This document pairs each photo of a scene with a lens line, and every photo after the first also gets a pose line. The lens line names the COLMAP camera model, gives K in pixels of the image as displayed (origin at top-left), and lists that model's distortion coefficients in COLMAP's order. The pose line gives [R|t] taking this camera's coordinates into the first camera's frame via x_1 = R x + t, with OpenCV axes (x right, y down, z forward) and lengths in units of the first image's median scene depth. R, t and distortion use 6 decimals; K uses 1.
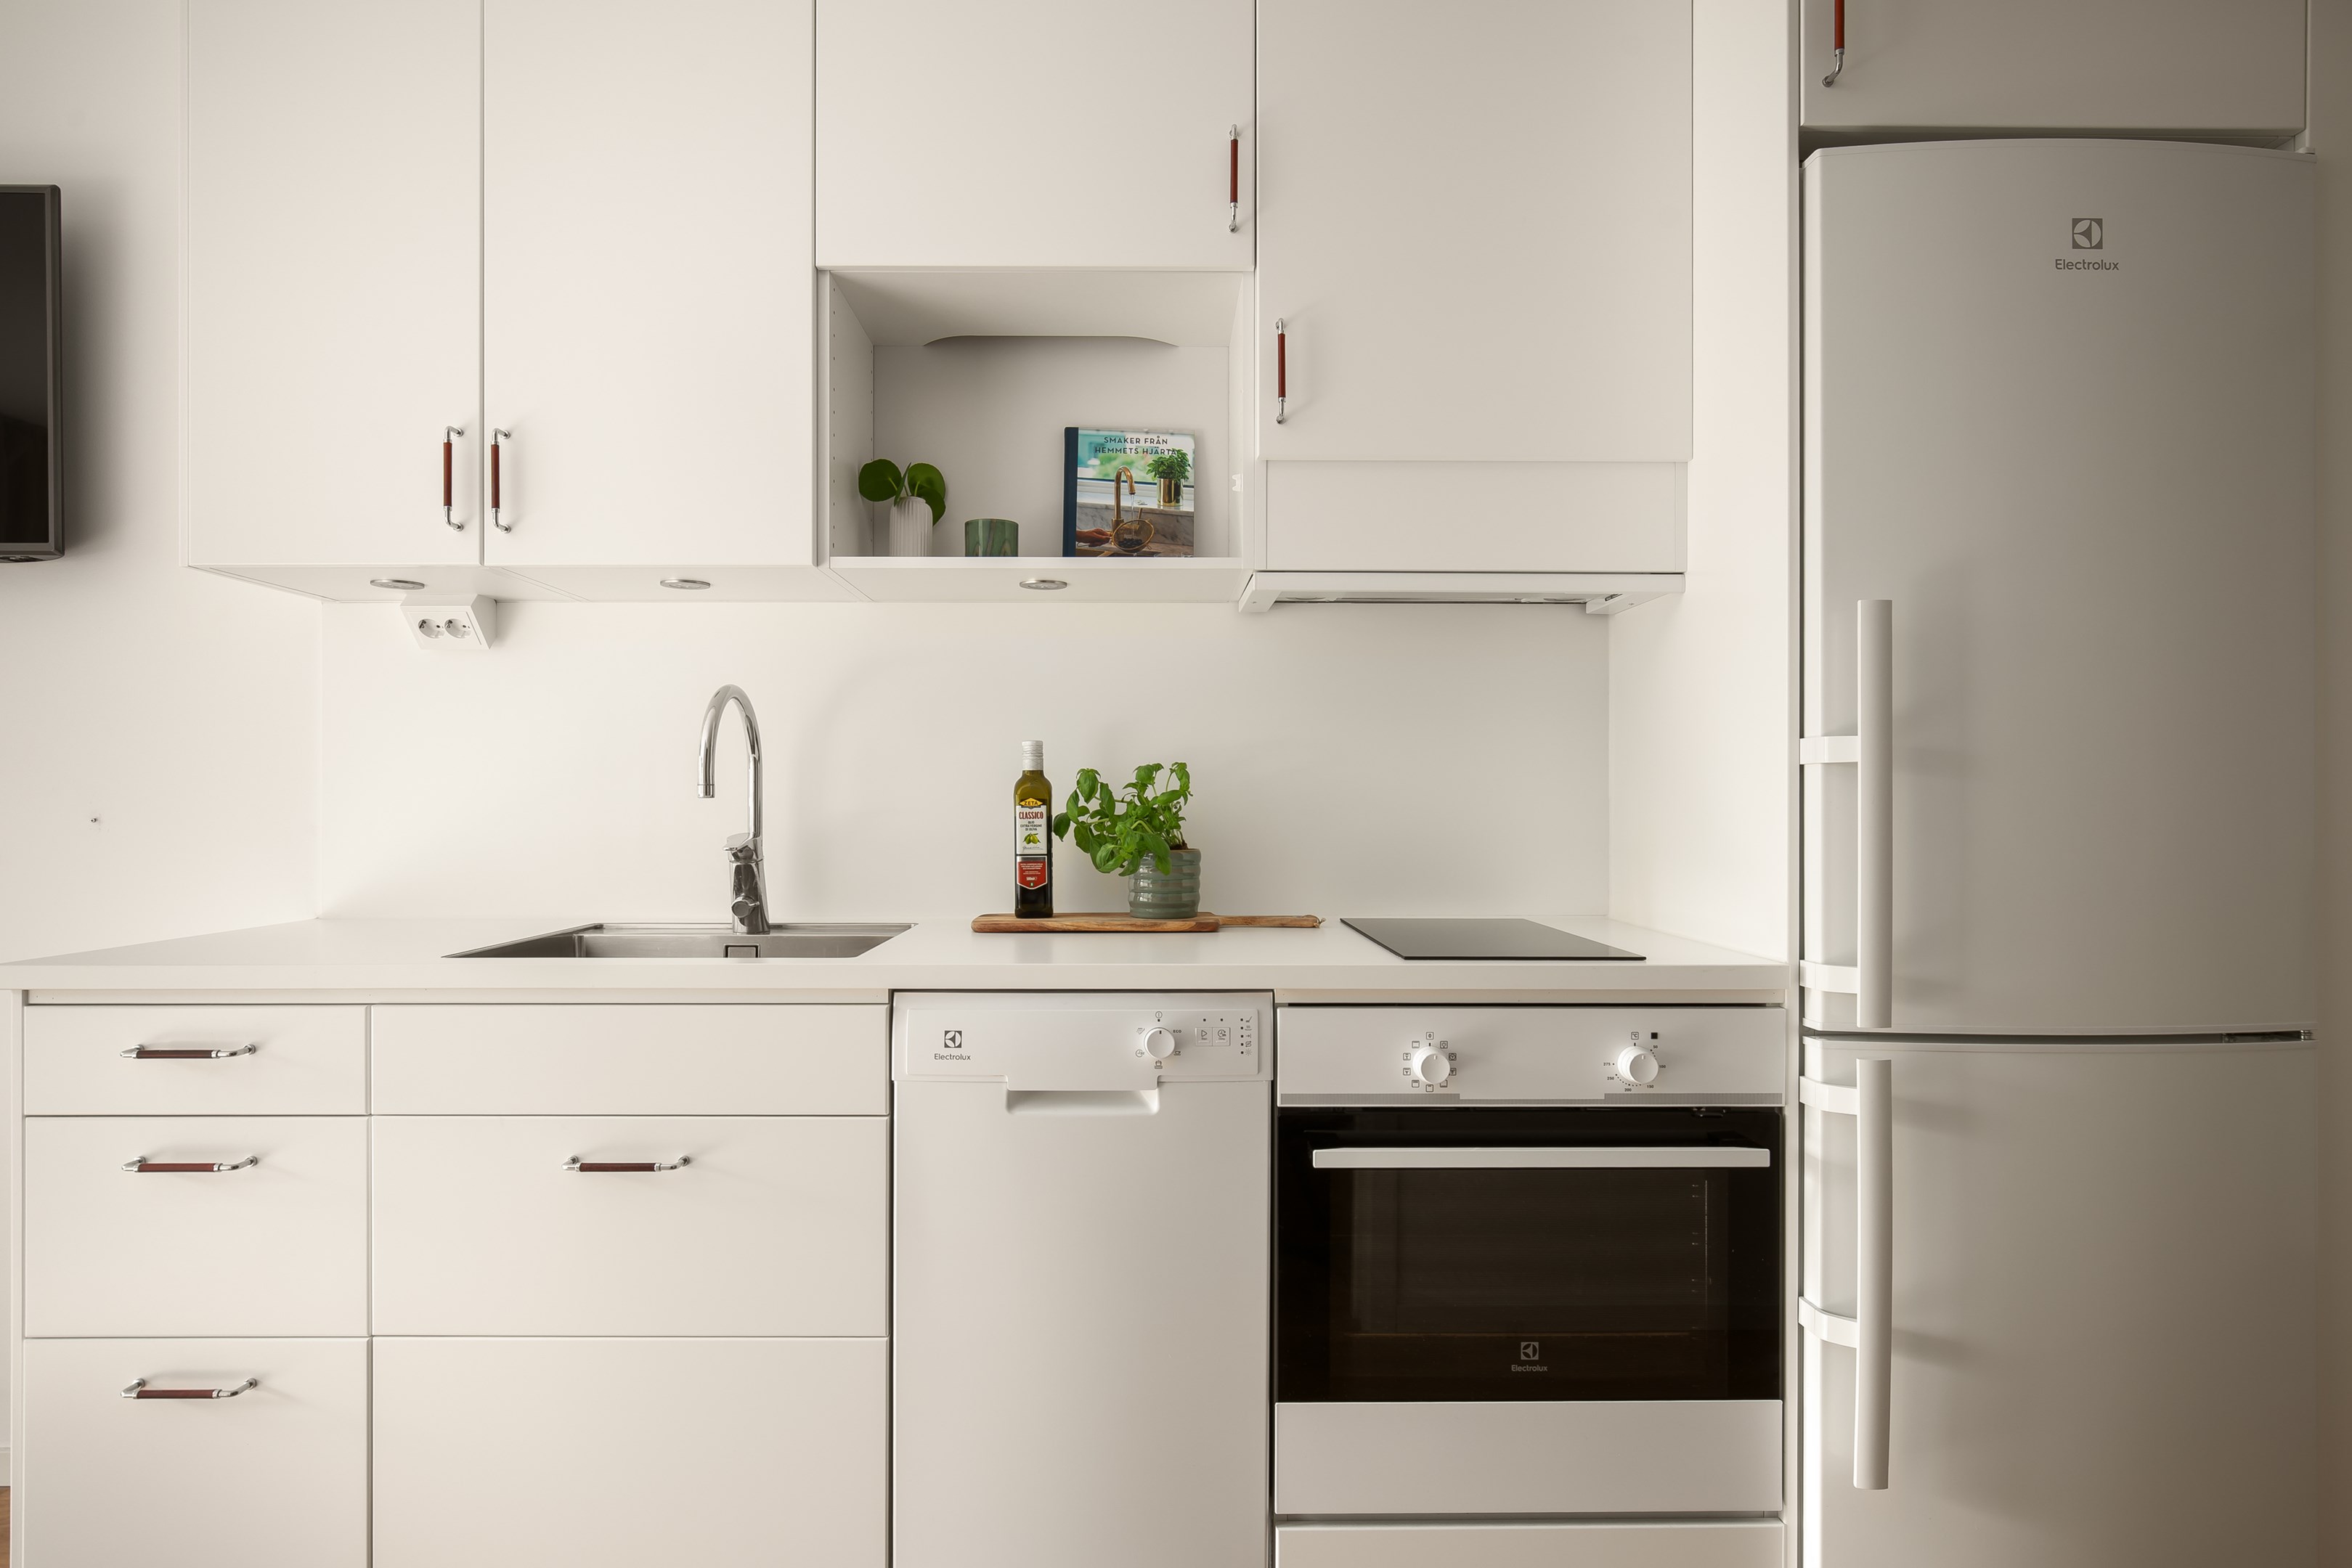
lens RADIAL K [[1350.7, 0, 1179.4], [0, 1350.7, 805.5], [0, 0, 1]] dist [-0.002802, -0.001269]
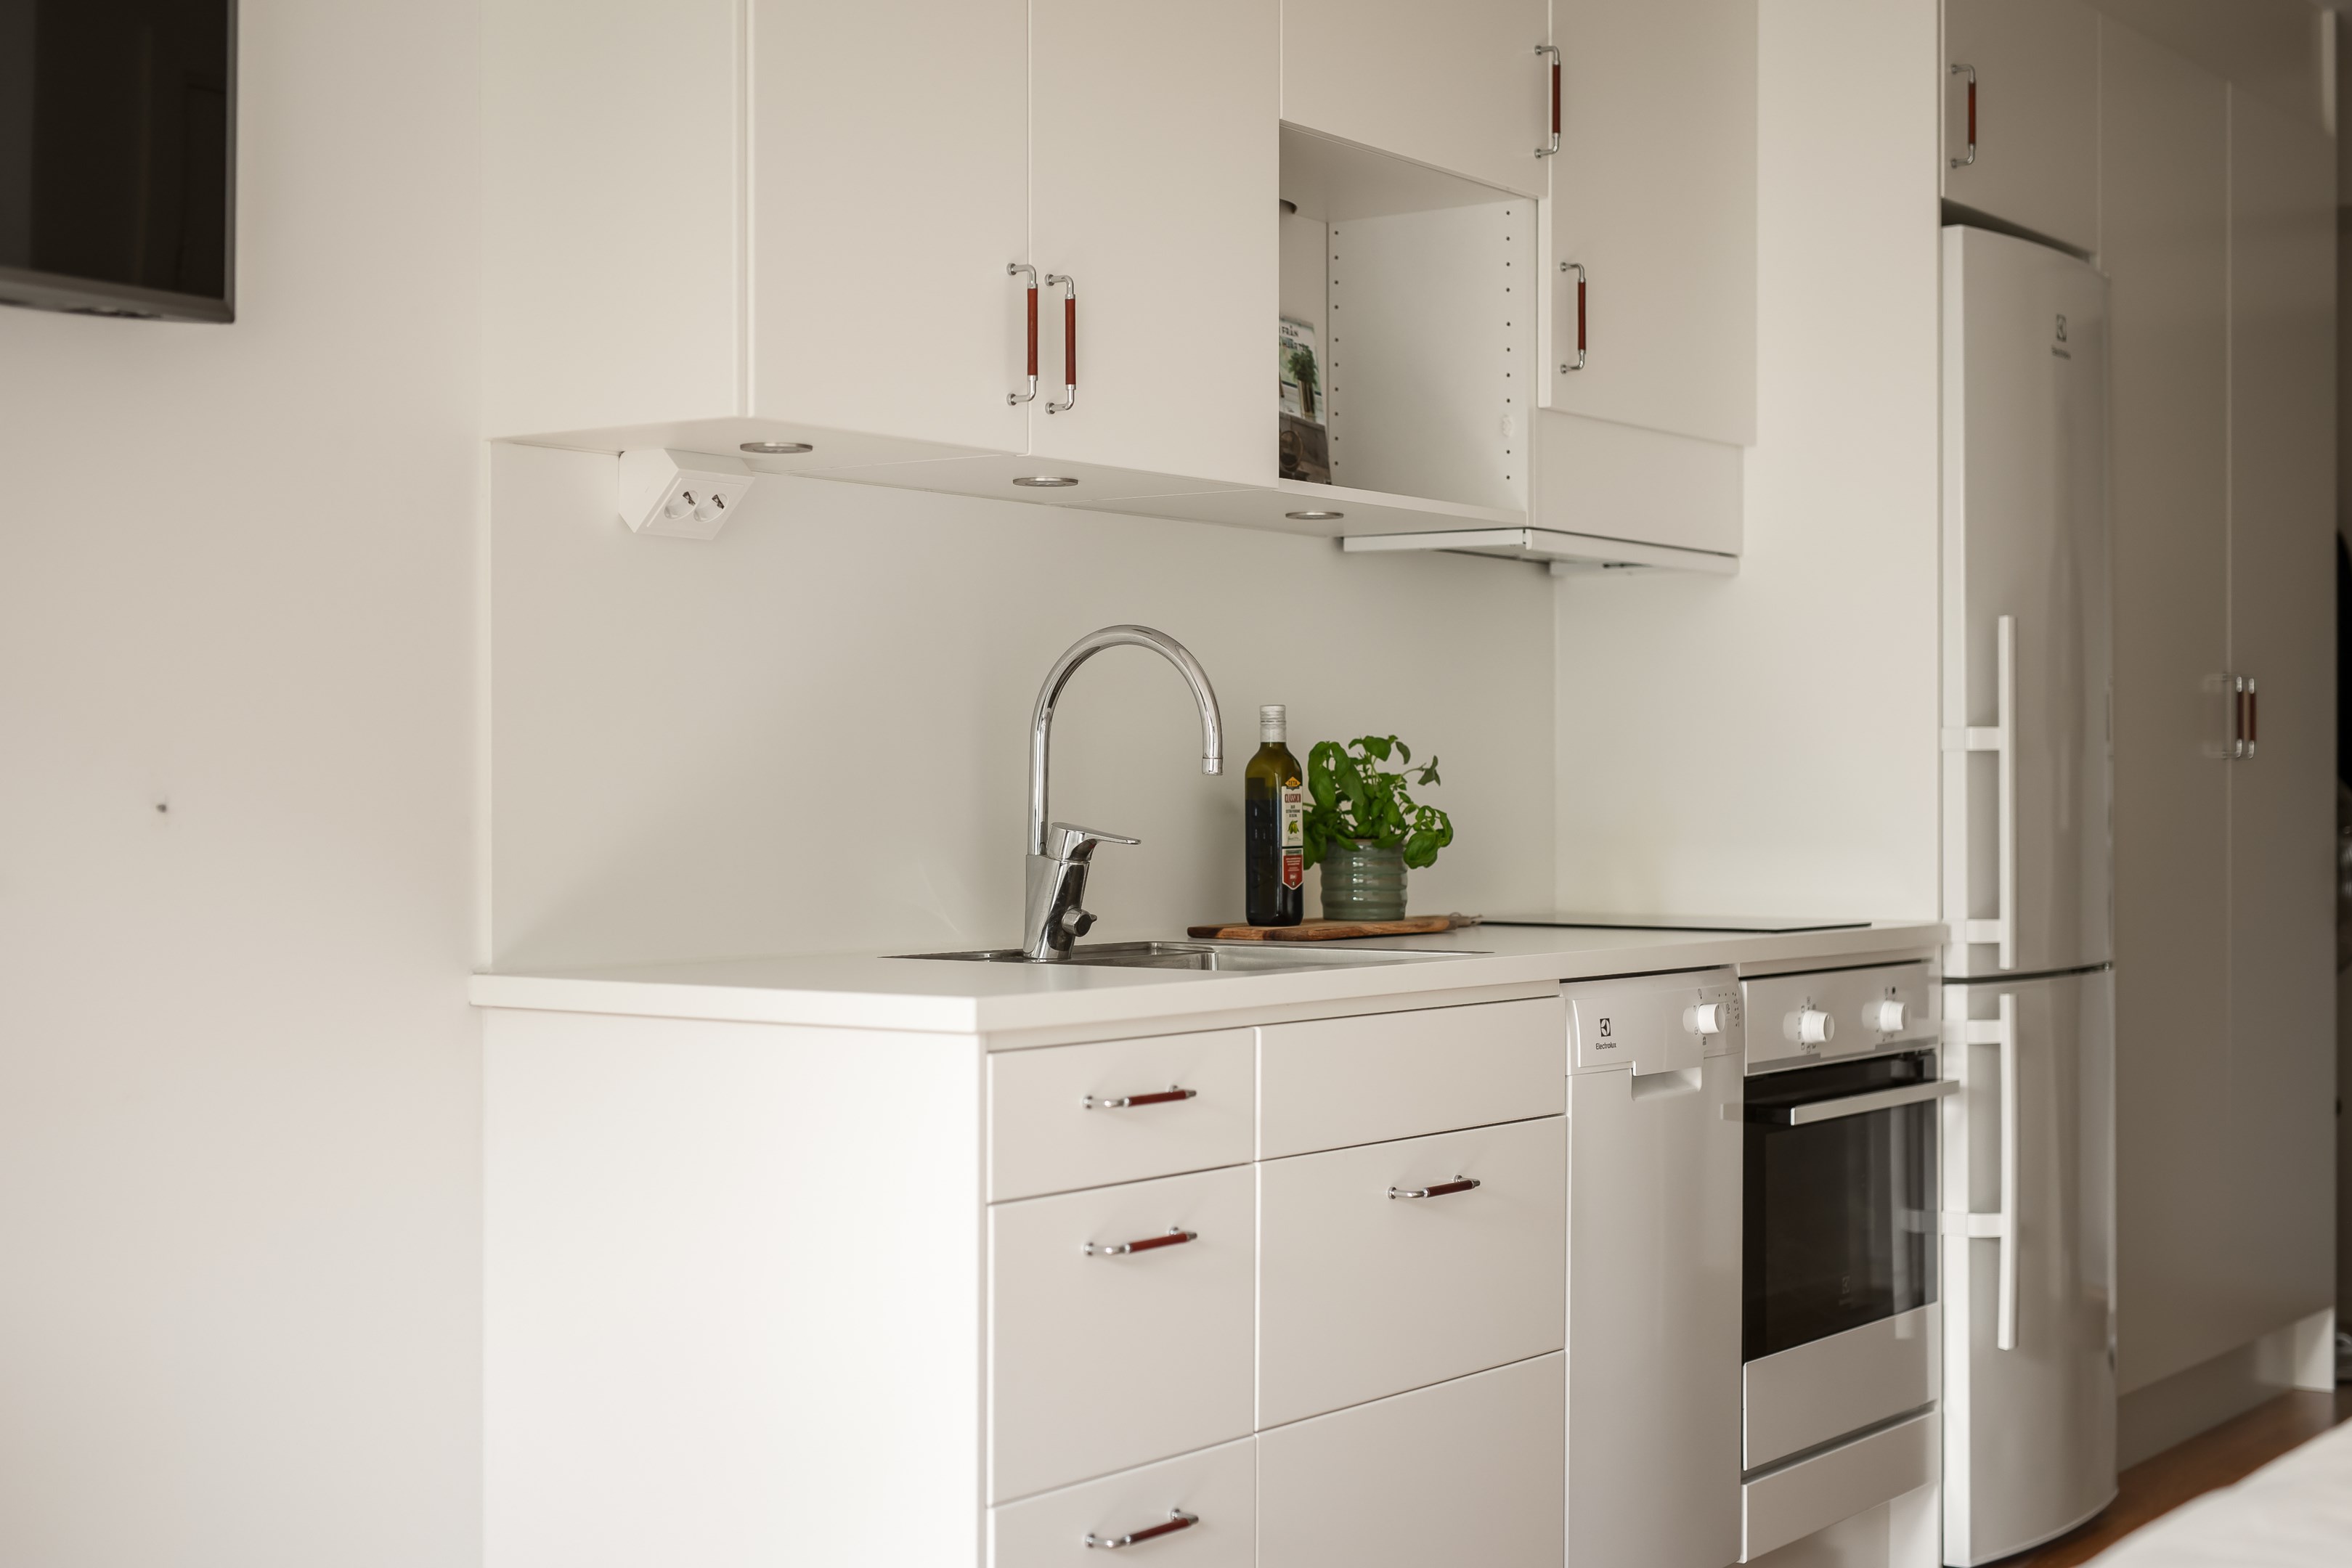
lens RADIAL K [[3319.9, 0, 1179.4], [0, 3319.9, 785.2], [0, 0, 1]] dist [0.028796, 0.000000]
pose [[0.591255, 0.000720, 0.806485, -2.220077], [-0.000355, 1.000000, -0.000633, 0.001243], [-0.806485, 0.000089, 0.591255, -0.156292]]
